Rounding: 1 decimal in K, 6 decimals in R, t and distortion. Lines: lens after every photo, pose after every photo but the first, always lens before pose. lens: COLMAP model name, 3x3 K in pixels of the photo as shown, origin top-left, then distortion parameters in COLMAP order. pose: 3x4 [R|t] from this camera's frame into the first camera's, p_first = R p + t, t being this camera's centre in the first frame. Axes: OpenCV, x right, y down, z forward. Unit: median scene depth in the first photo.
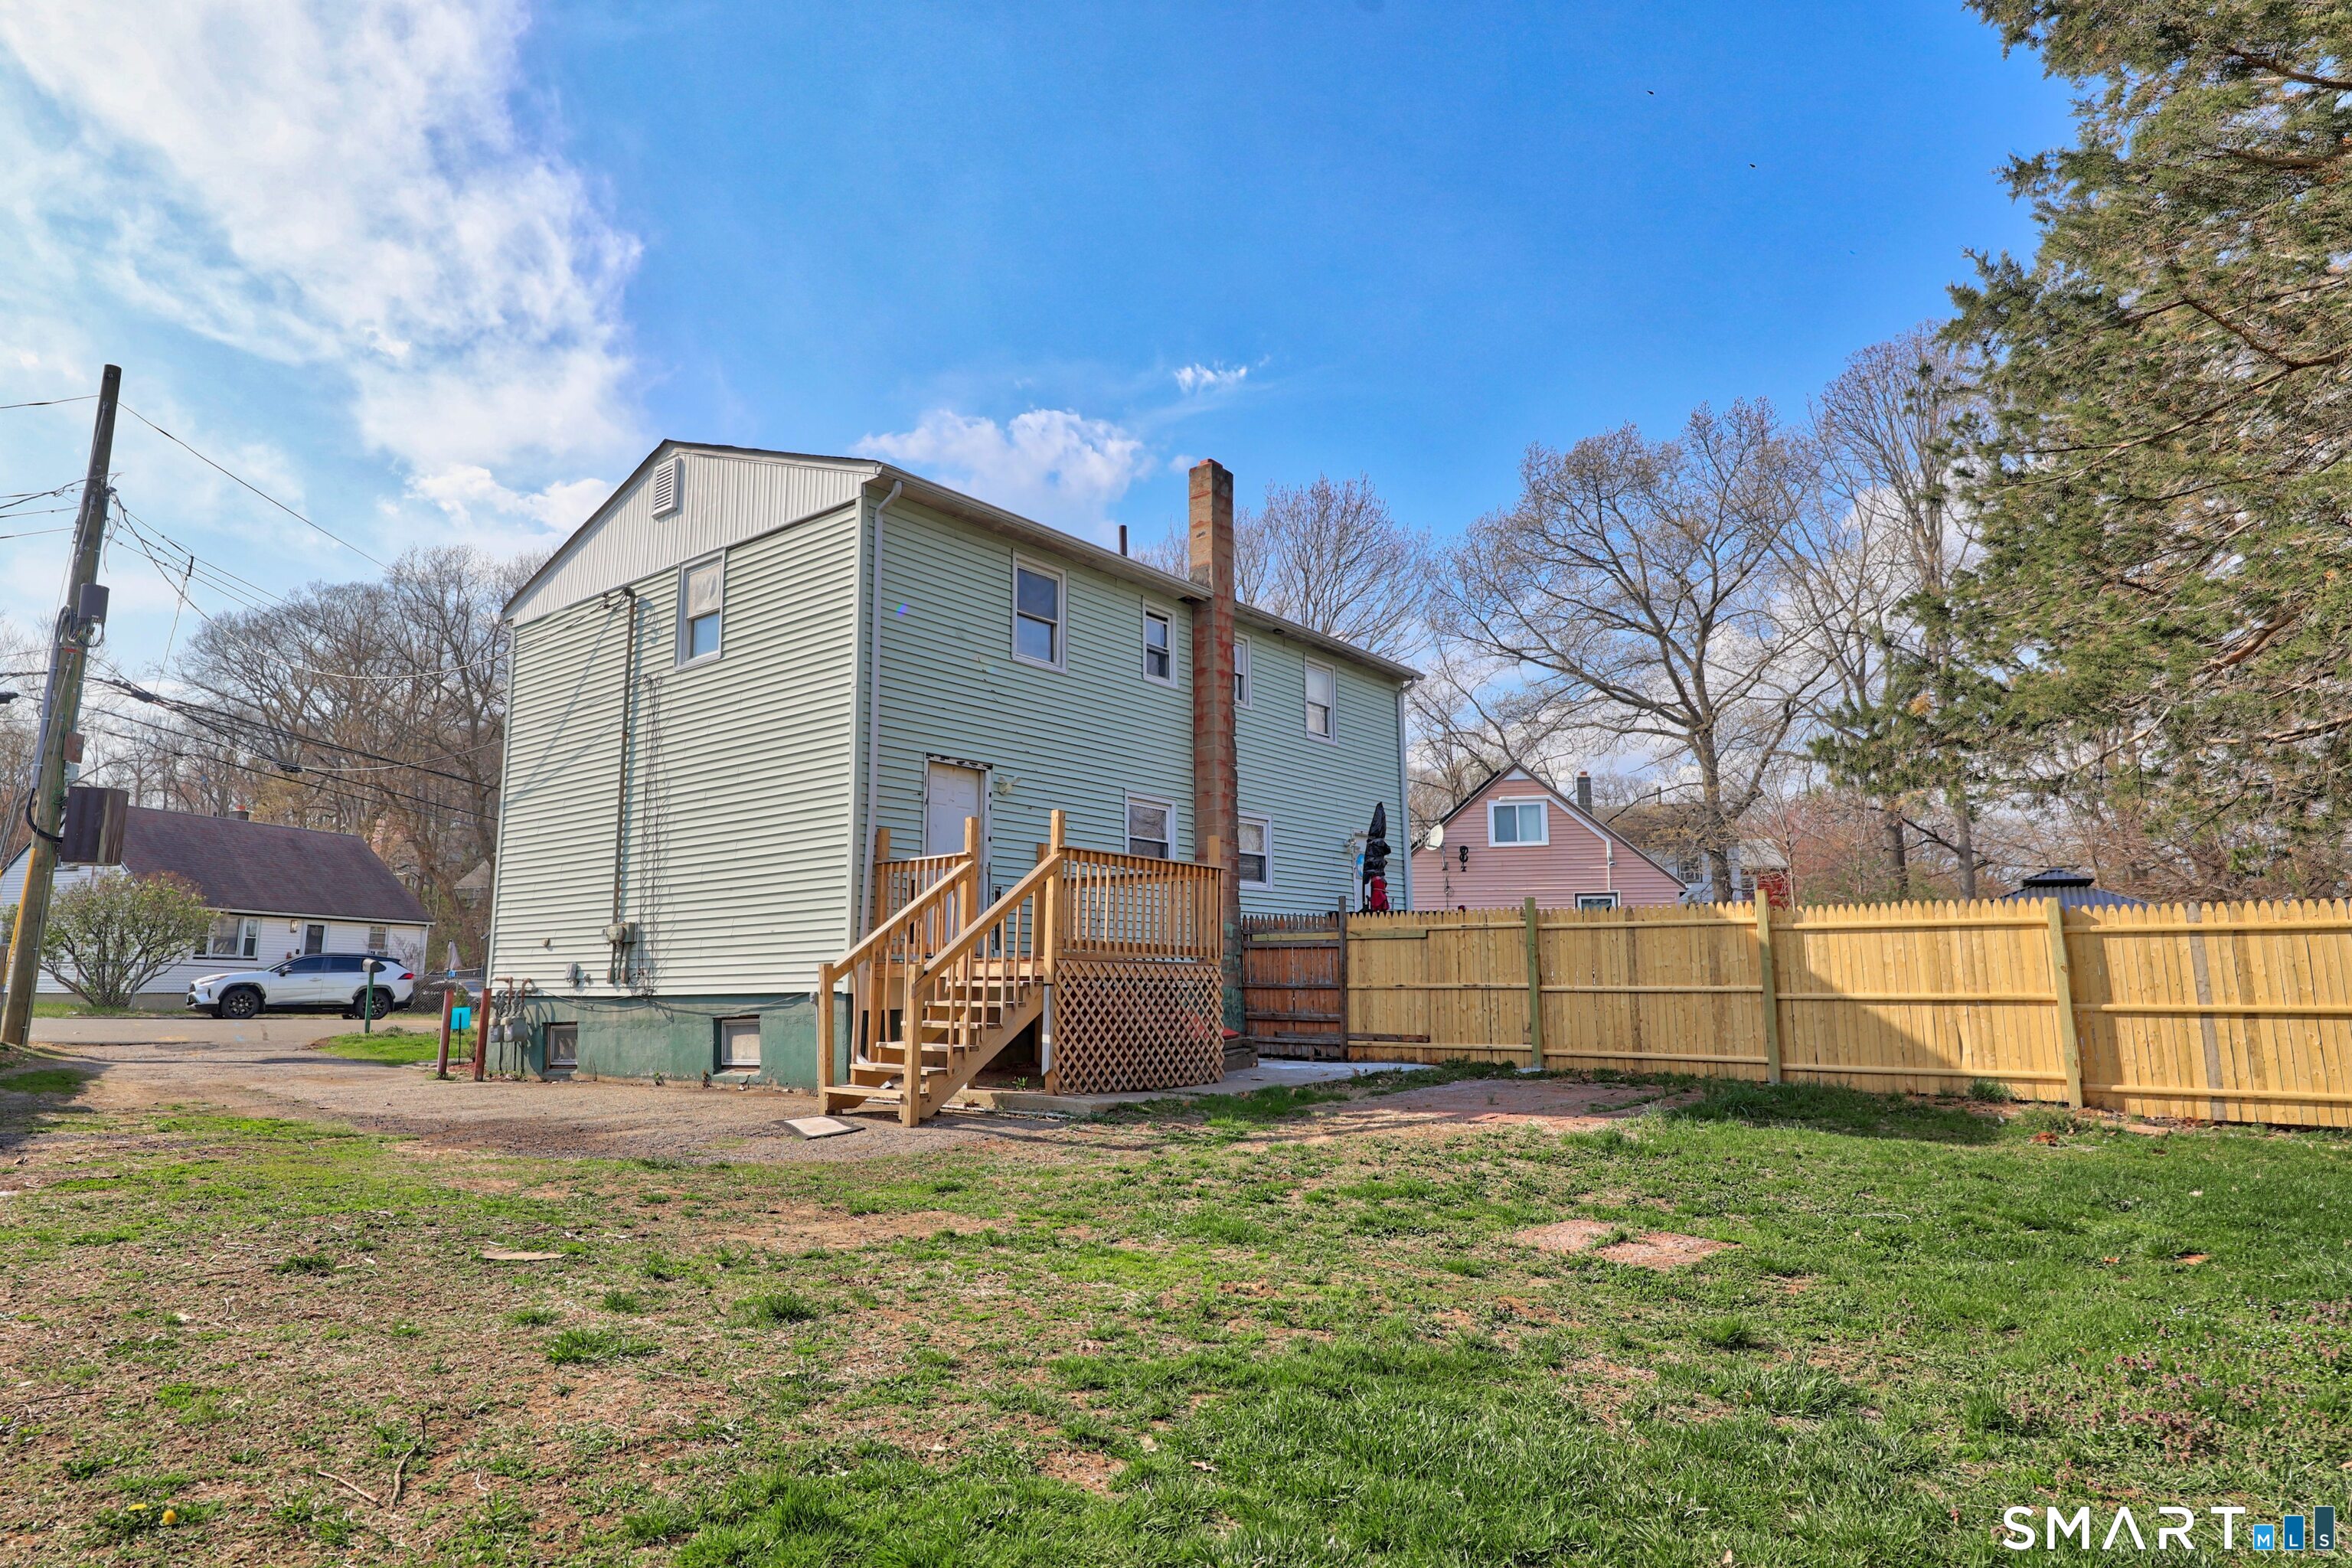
lens RADIAL K [[1223.4, 0, 1176.4], [0, 1223.4, 785.6], [0, 0, 1]] dist [0.005052, 0.000436]
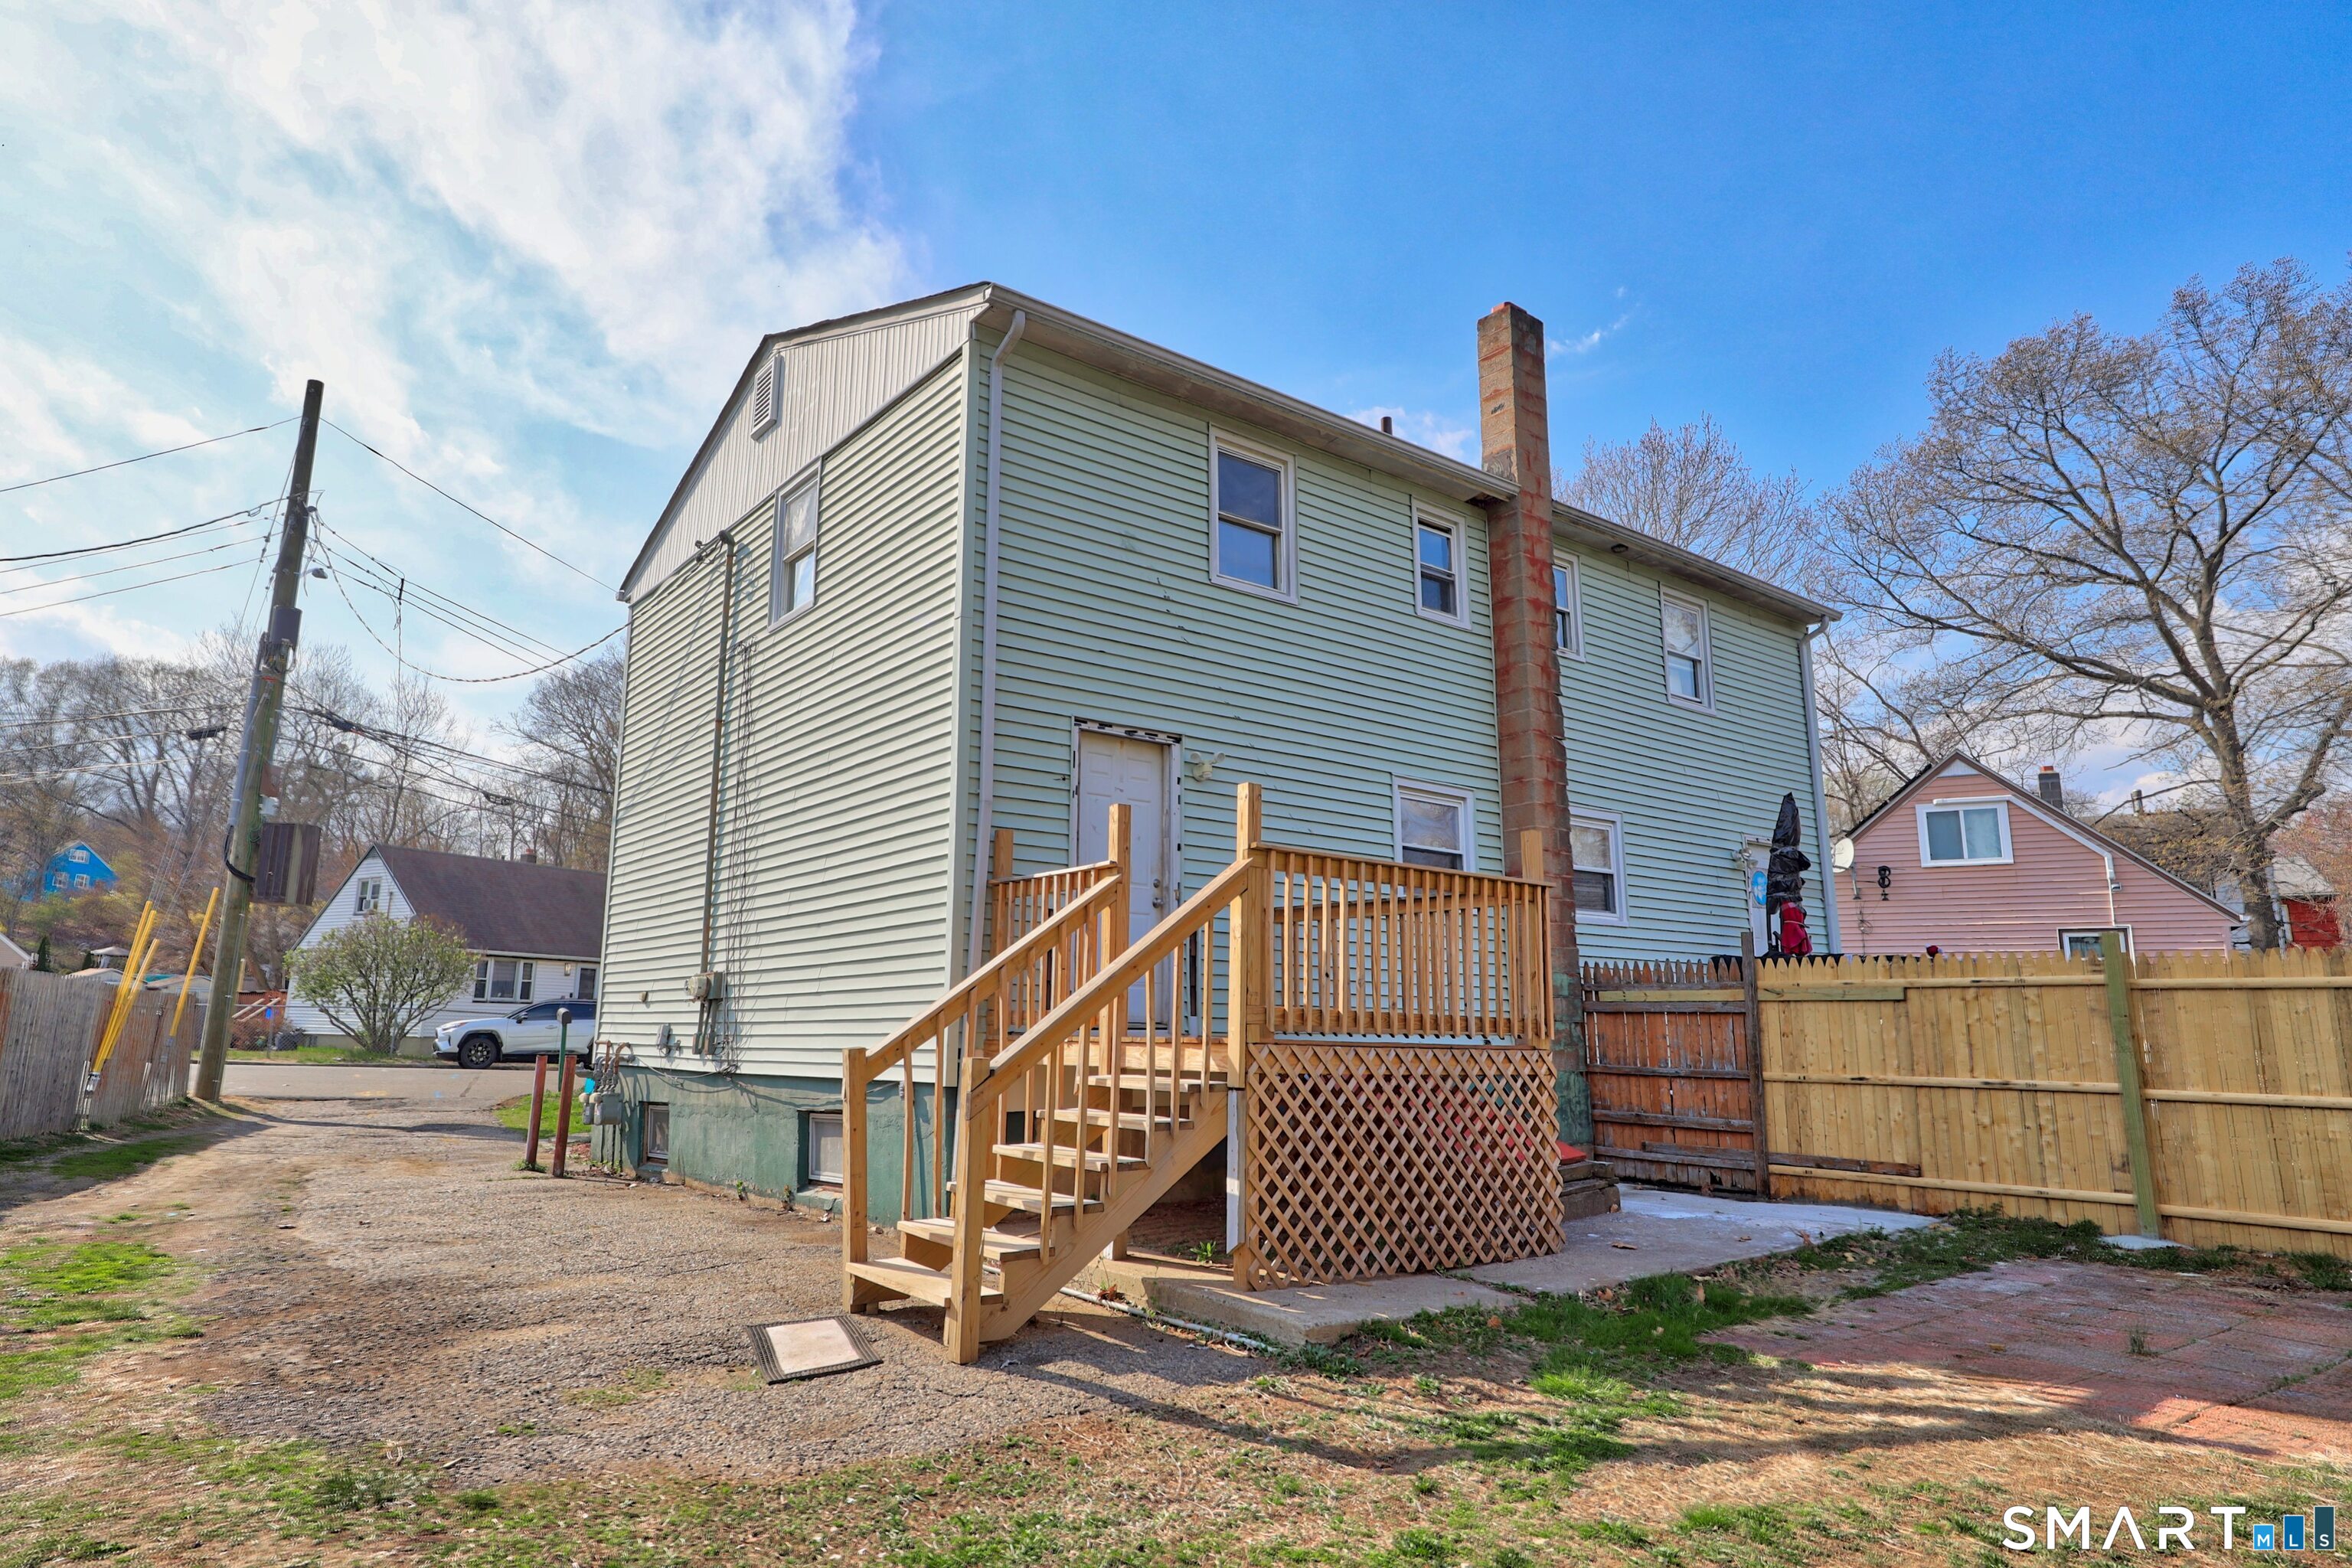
lens RADIAL K [[1223.4, 0, 1176.4], [0, 1223.4, 785.6], [0, 0, 1]] dist [0.005052, 0.000436]
pose [[0.967456, -0.034819, -0.250632, 0.011436], [0.026565, 0.998990, -0.036242, 0.030249], [0.251641, 0.028404, 0.967404, 0.316895]]
